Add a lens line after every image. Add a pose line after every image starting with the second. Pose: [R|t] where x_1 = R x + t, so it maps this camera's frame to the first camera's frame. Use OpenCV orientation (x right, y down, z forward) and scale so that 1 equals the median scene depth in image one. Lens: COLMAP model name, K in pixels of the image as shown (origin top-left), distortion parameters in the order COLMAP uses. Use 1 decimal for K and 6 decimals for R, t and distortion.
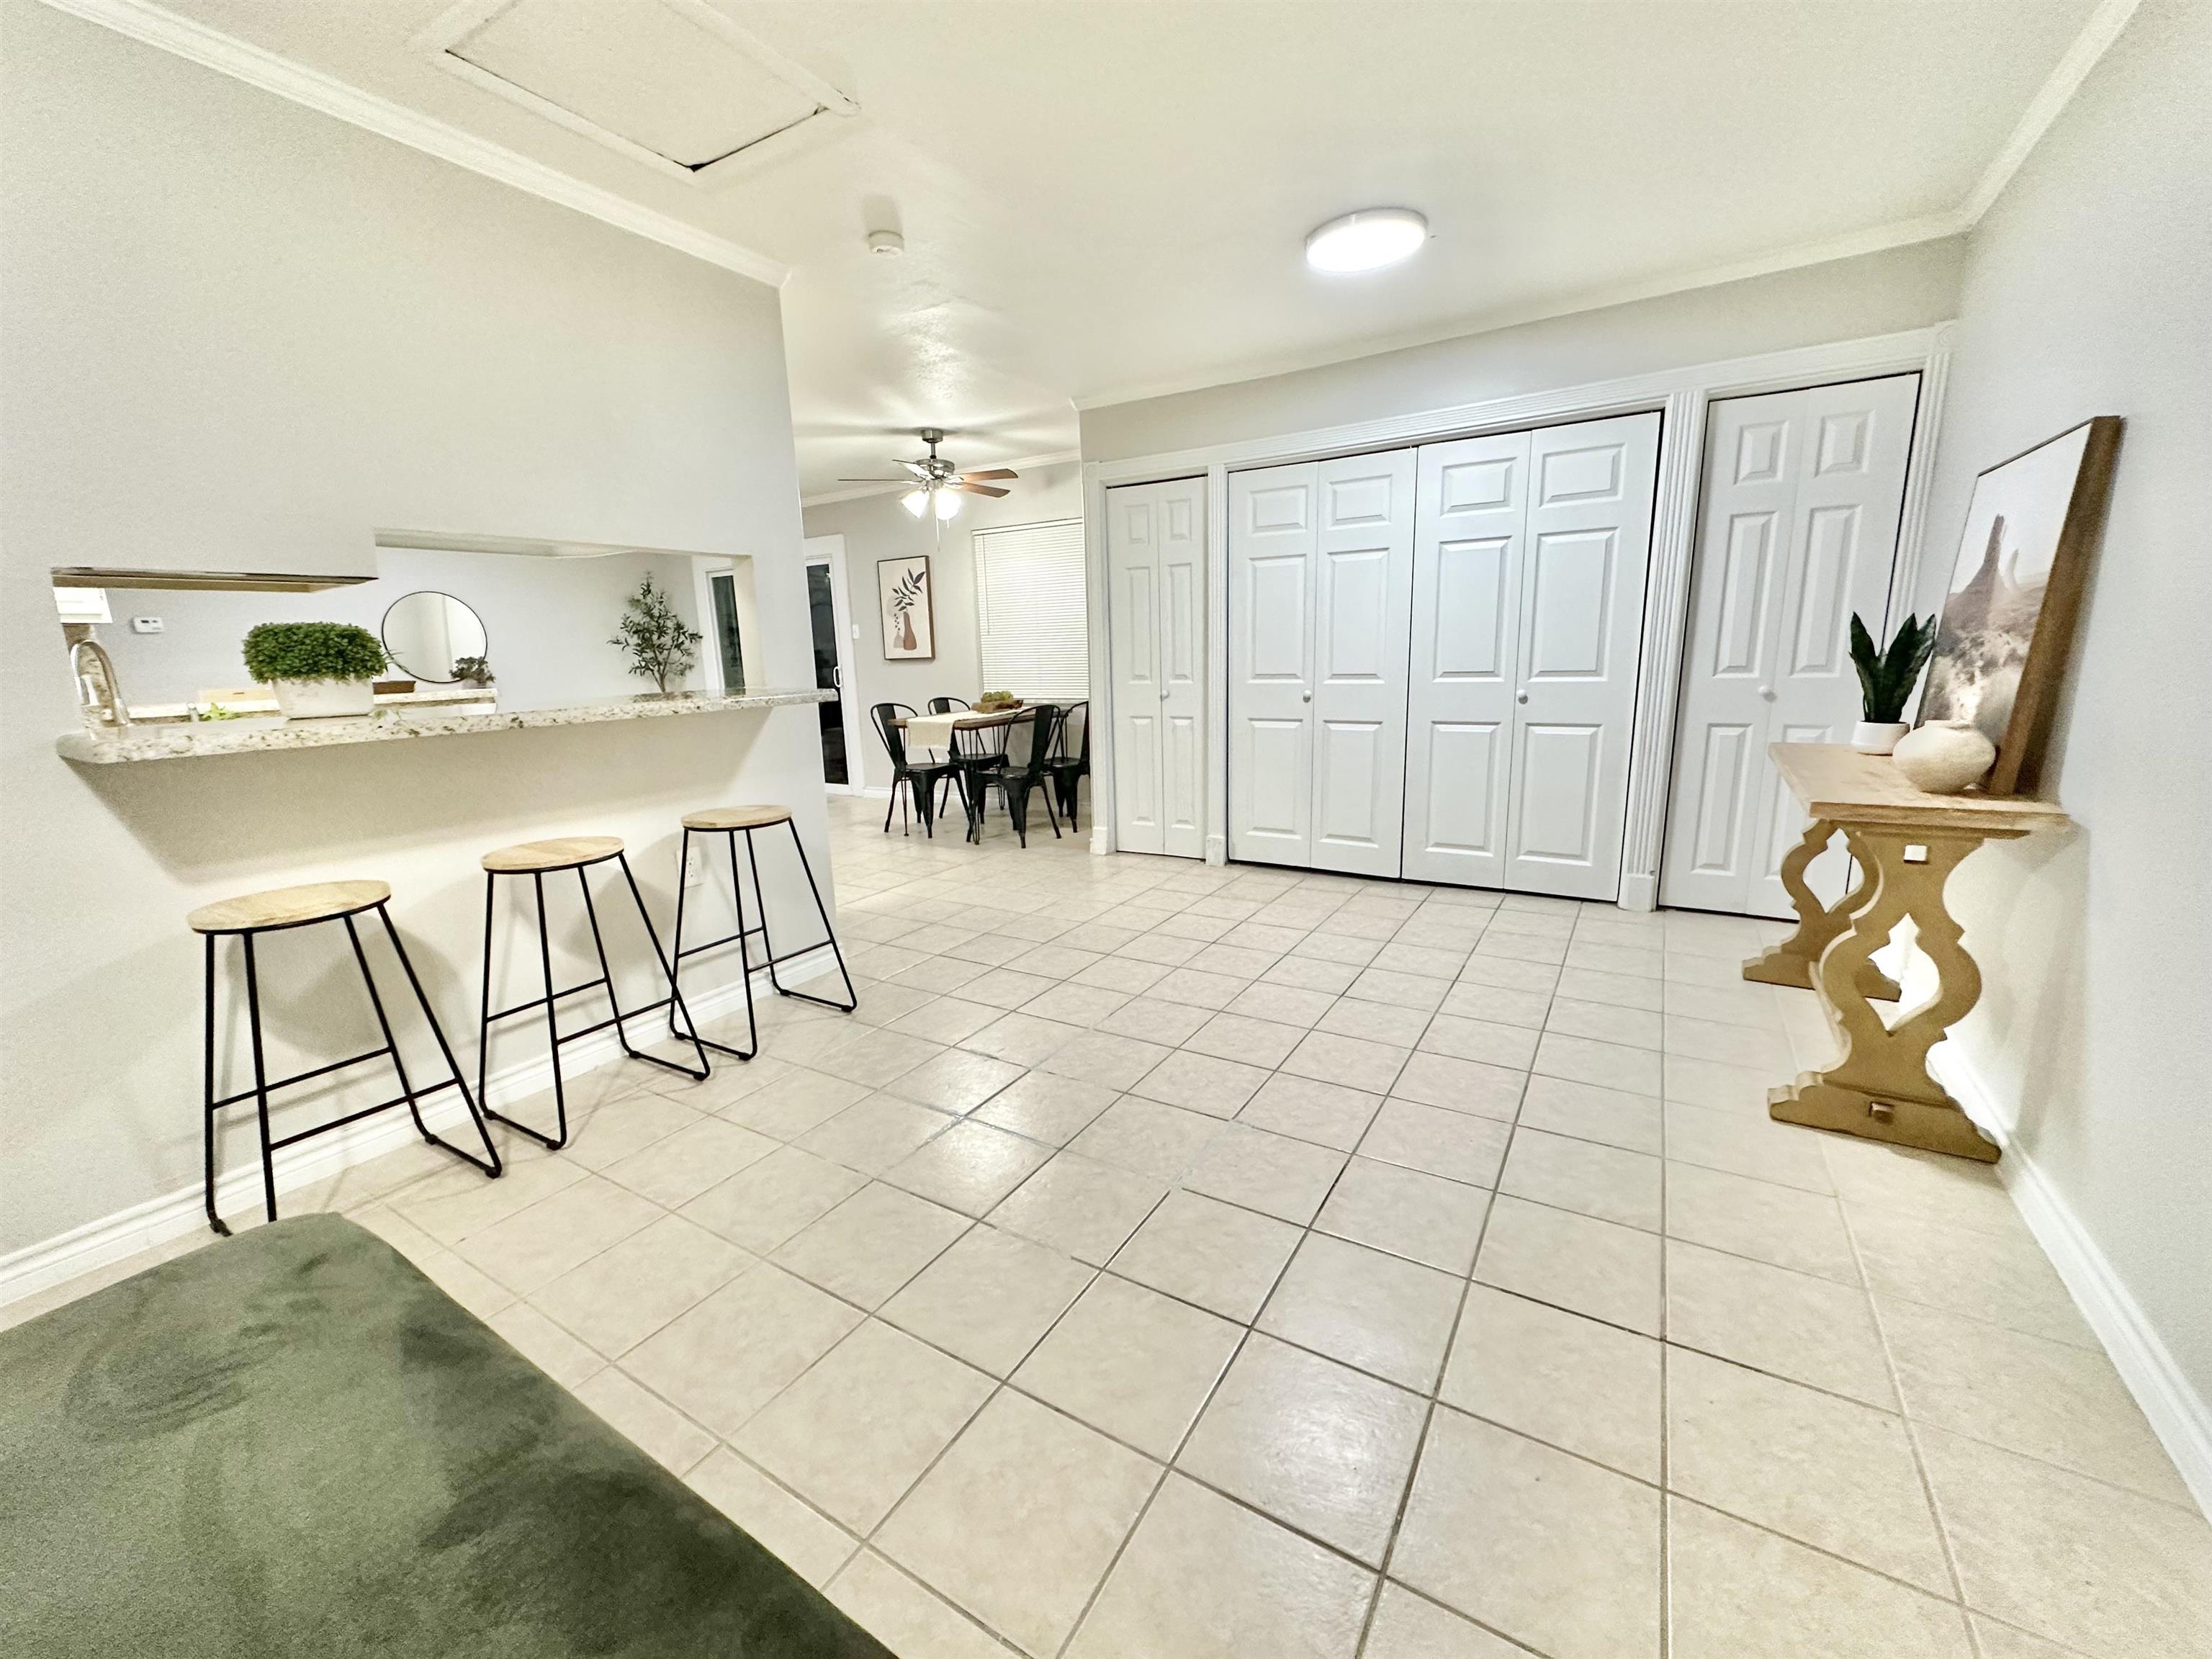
lens RADIAL K [[881.5, 0, 1104.4], [0, 881.5, 830.2], [0, 0, 1]] dist [-0.002639, 0.000204]
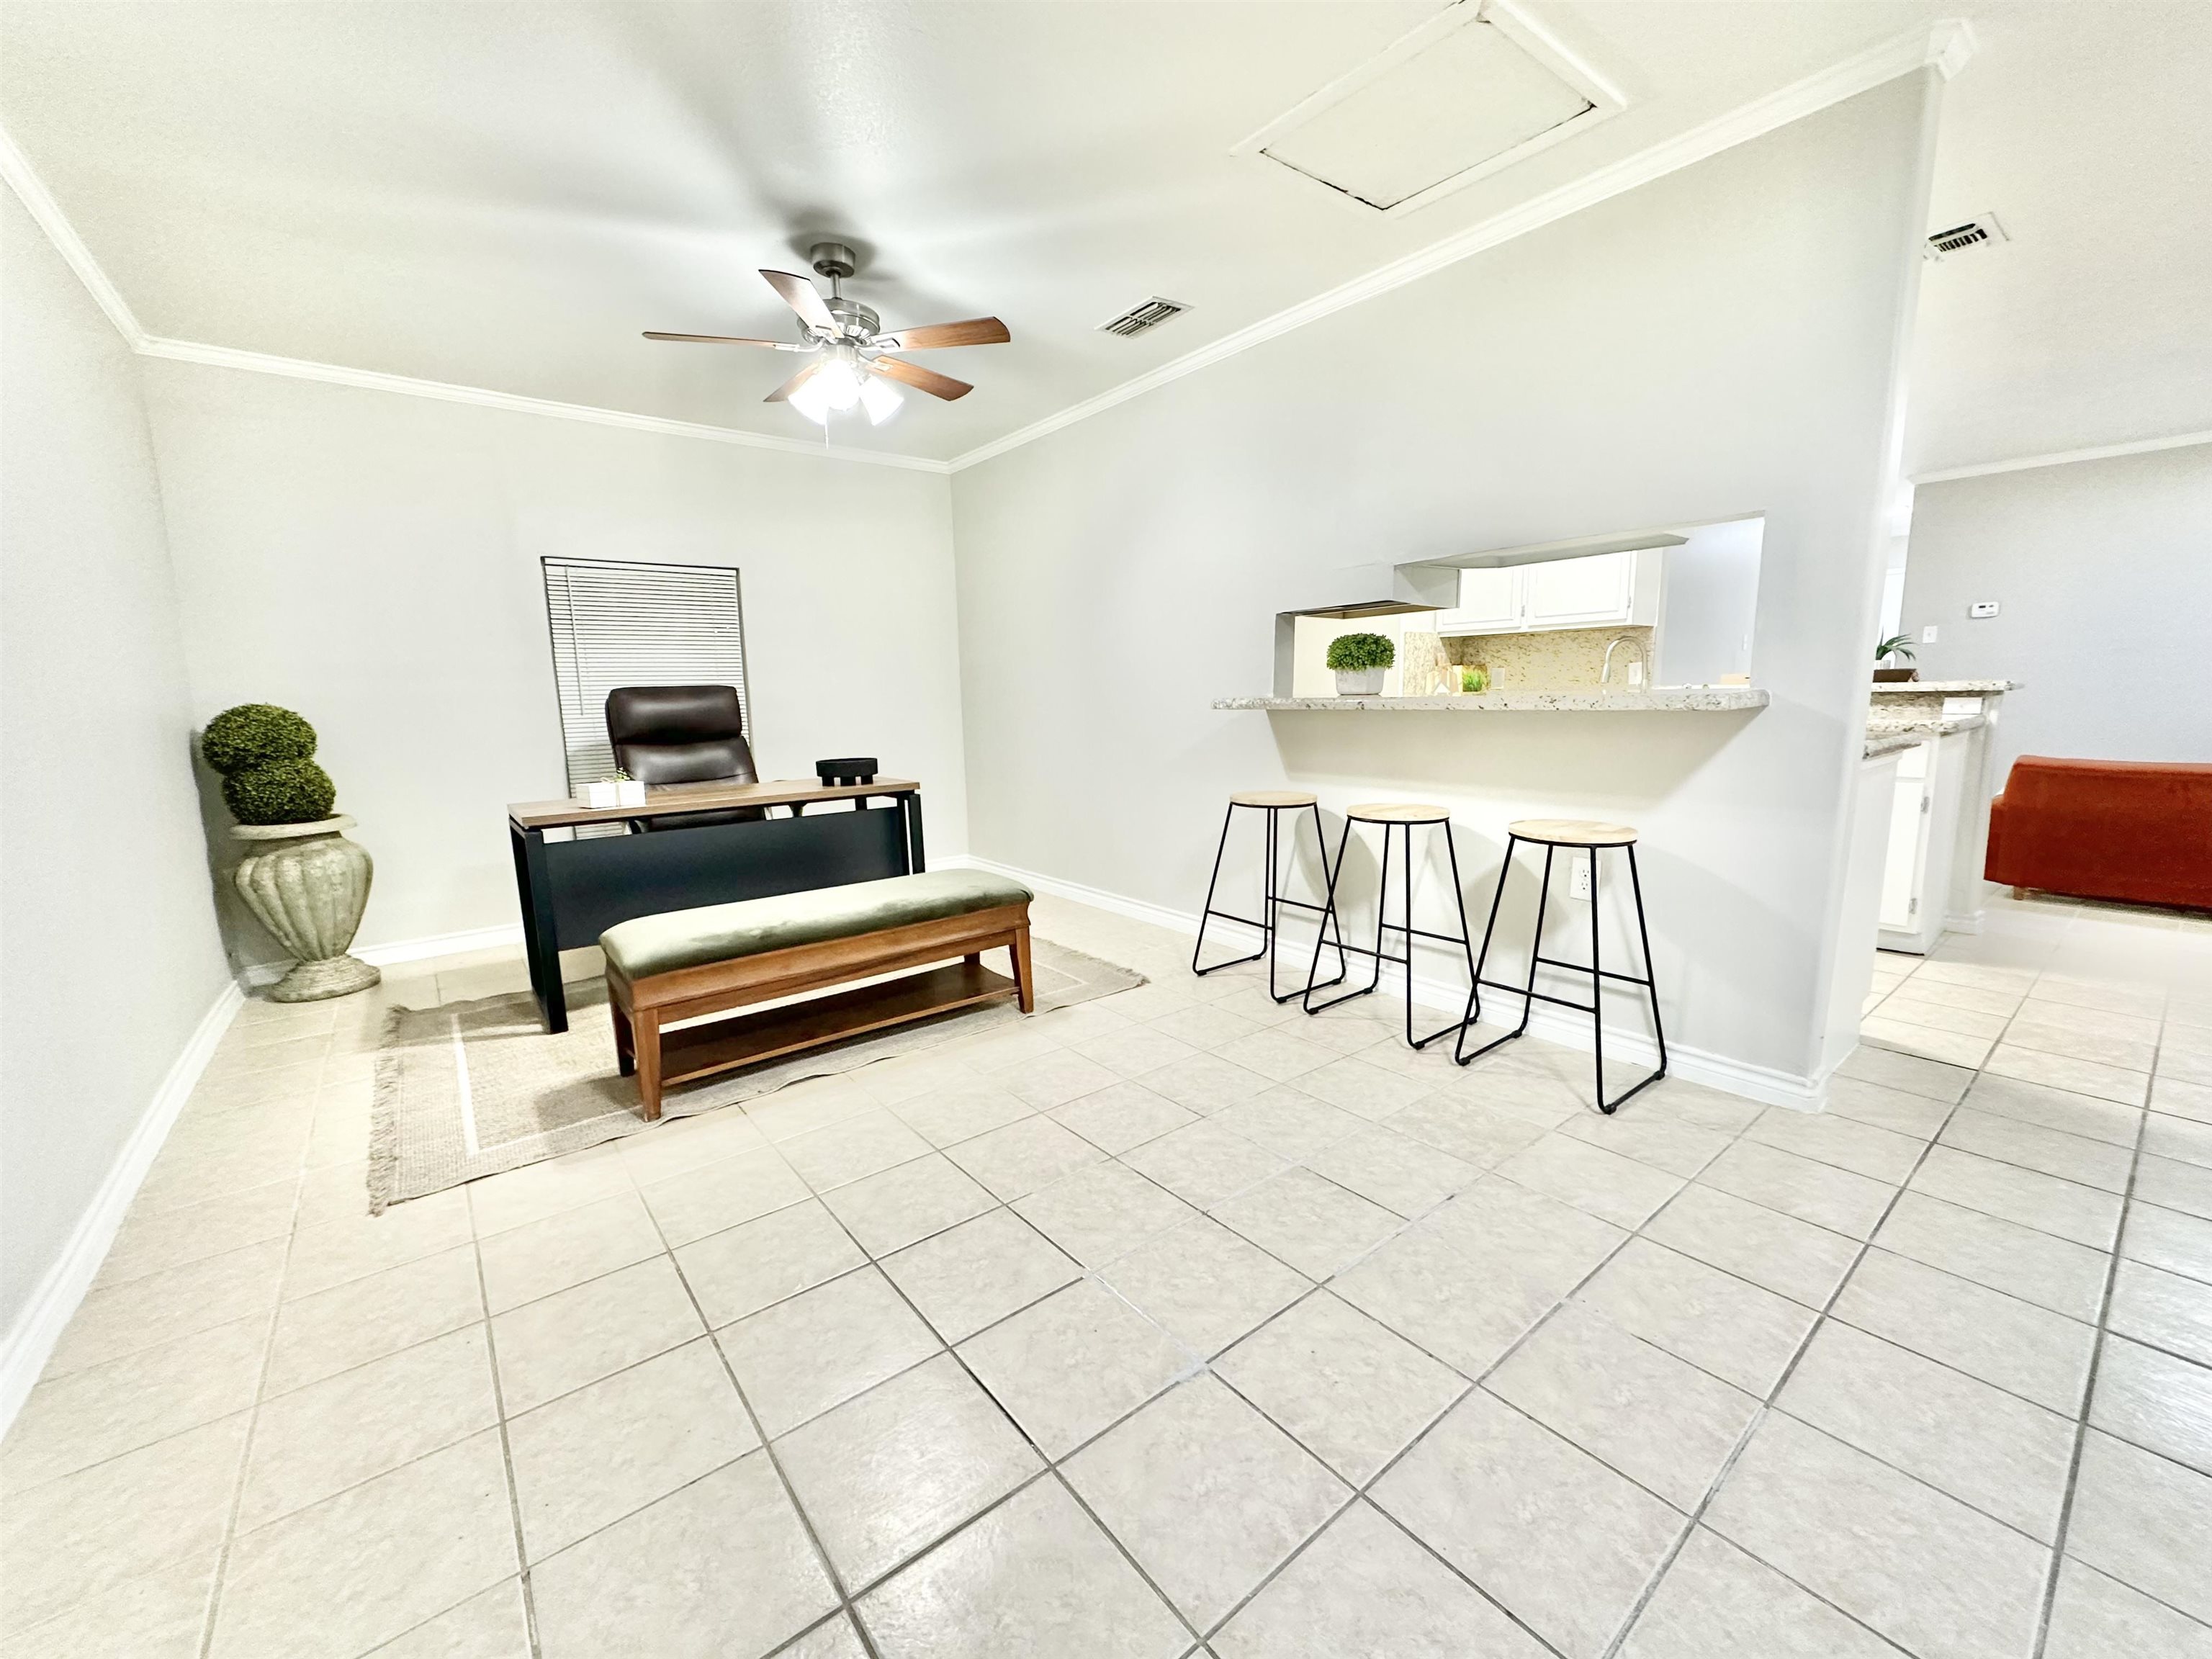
lens RADIAL K [[882.6, 0, 1101.9], [0, 882.6, 830.4], [0, 0, 1]] dist [-0.002031, 0.000547]
pose [[-0.337262, 0.185254, -0.923003, 0.226649], [-0.159118, 0.955123, 0.249842, -0.065840], [0.927866, 0.231129, -0.292649, 0.331103]]
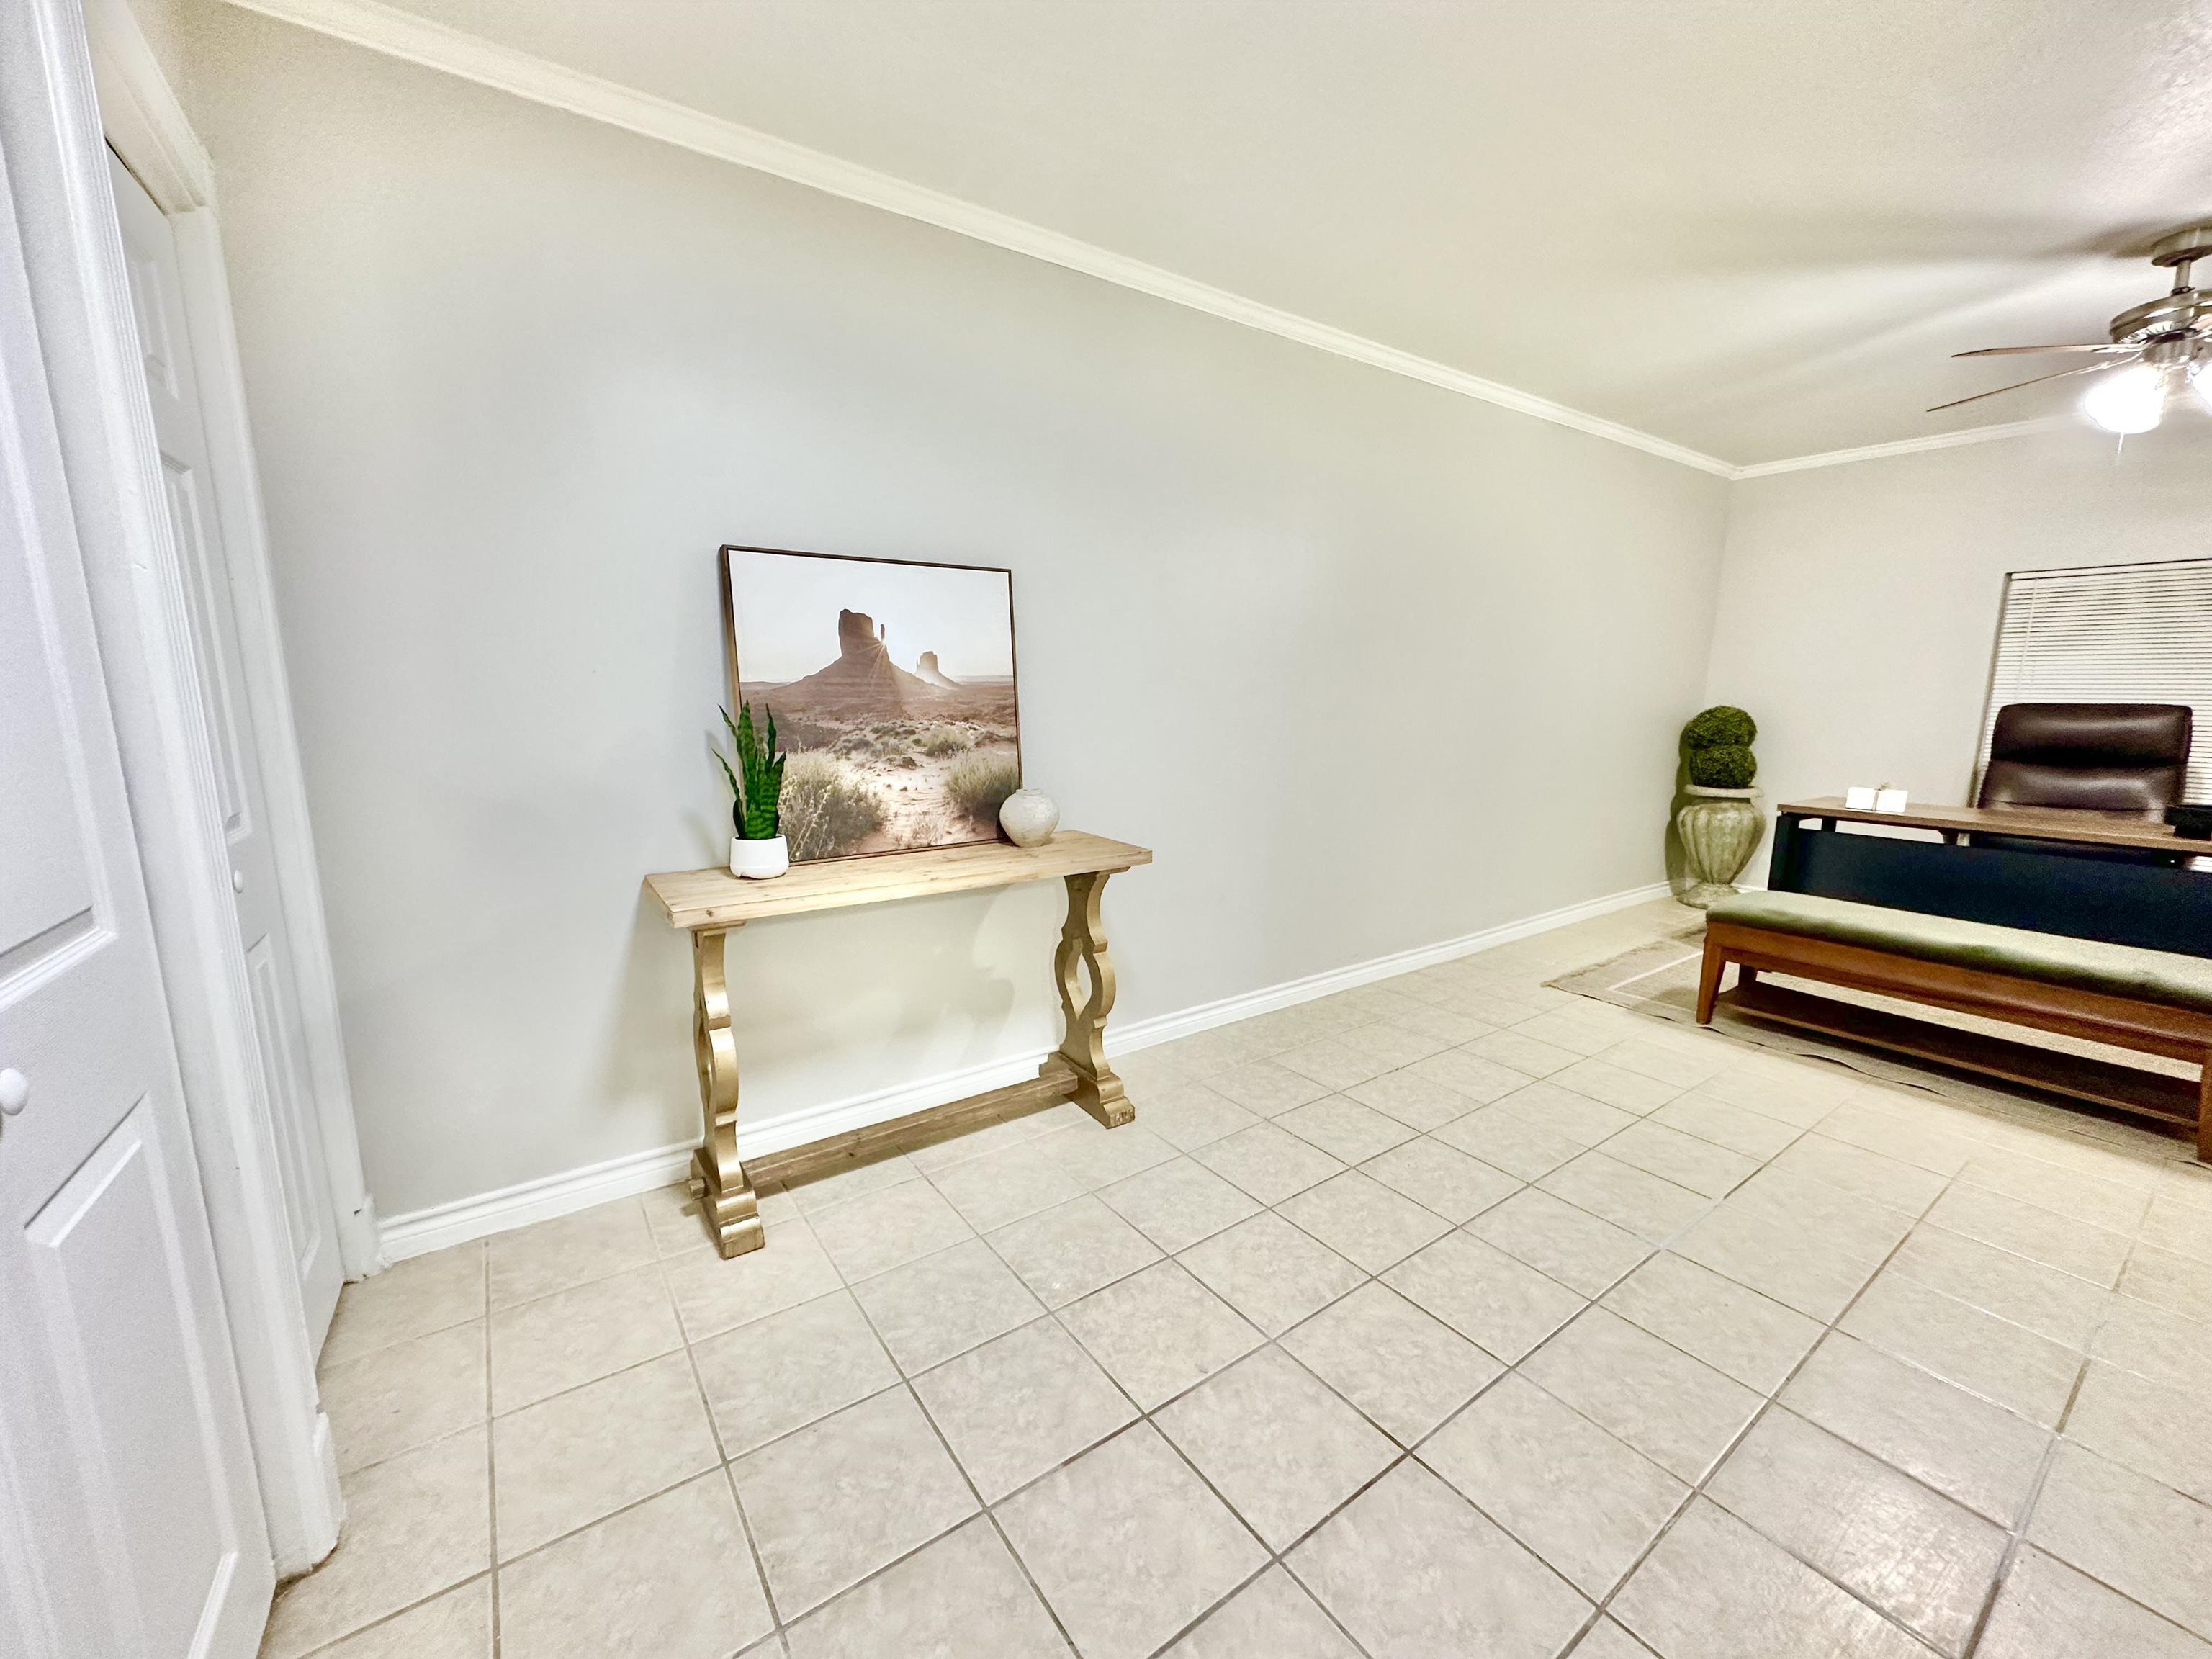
lens RADIAL K [[882.6, 0, 1097.7], [0, 882.6, 833.8], [0, 0, 1]] dist [-0.002031, 0.000547]
pose [[-0.918513, -0.036463, 0.393706, 0.107595], [0.106854, 0.935796, 0.335958, -0.136350], [-0.380679, 0.350651, -0.855645, 0.590662]]
